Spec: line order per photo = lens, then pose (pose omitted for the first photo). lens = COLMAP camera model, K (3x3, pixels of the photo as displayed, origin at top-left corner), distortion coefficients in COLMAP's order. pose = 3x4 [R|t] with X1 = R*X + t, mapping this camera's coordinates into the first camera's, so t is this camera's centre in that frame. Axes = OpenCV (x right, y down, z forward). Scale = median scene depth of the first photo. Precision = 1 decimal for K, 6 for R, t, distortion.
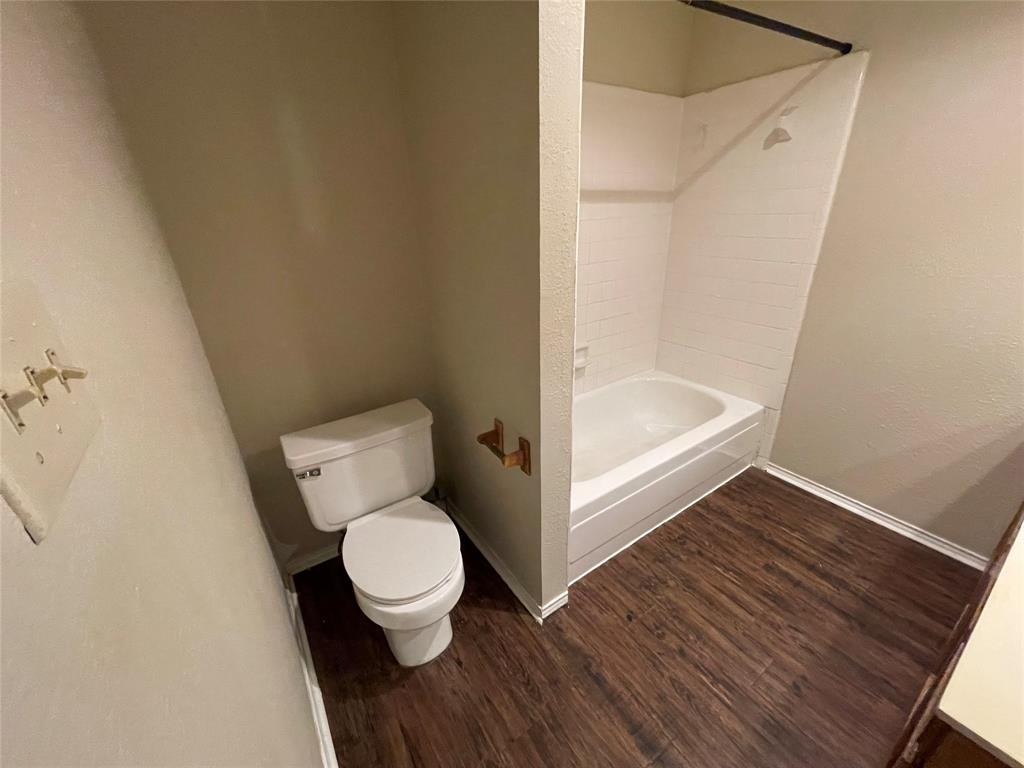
lens RADIAL K [[409.0, 0, 506.9], [0, 409.0, 384.9], [0, 0, 1]] dist [0.001162, -0.001739]
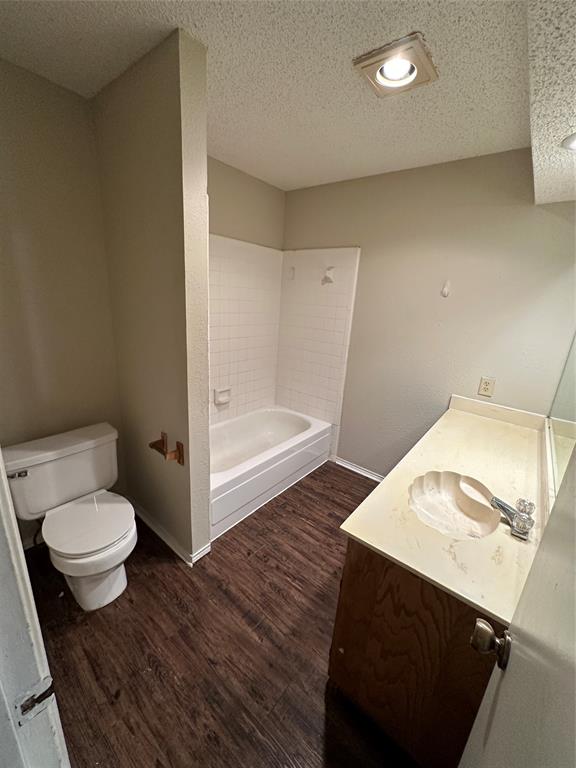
lens RADIAL K [[305.4, 0, 286.1], [0, 305.4, 382.5], [0, 0, 1]] dist [0.000209, -0.000914]
pose [[0.950949, 0.012456, 0.309096, 0.058322], [0.027723, 0.991737, -0.125258, 0.051586], [-0.308102, 0.127683, 0.942746, -0.278218]]
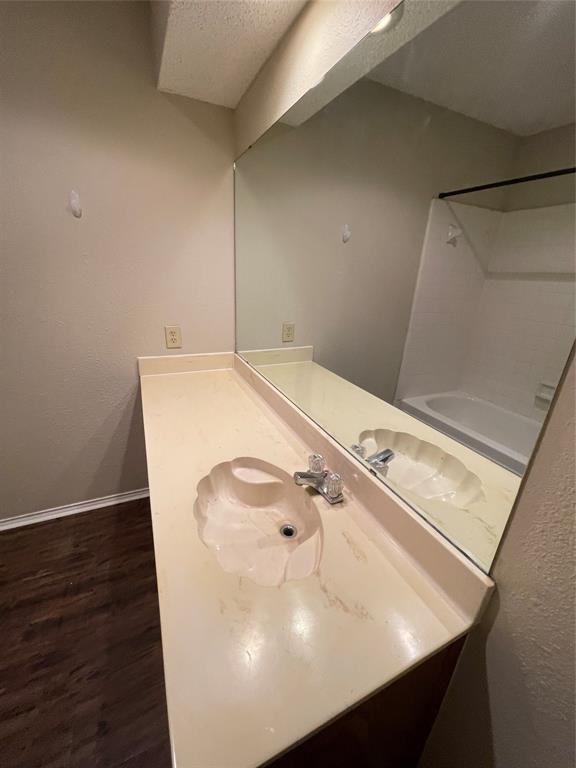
lens RADIAL K [[306.7, 0, 285.4], [0, 306.7, 382.4], [0, 0, 1]] dist [0.001162, -0.001739]
pose [[0.152352, -0.304022, 0.940404, 0.278015], [0.351774, 0.905881, 0.235871, -0.044778], [-0.923604, 0.294875, 0.244960, 0.121646]]
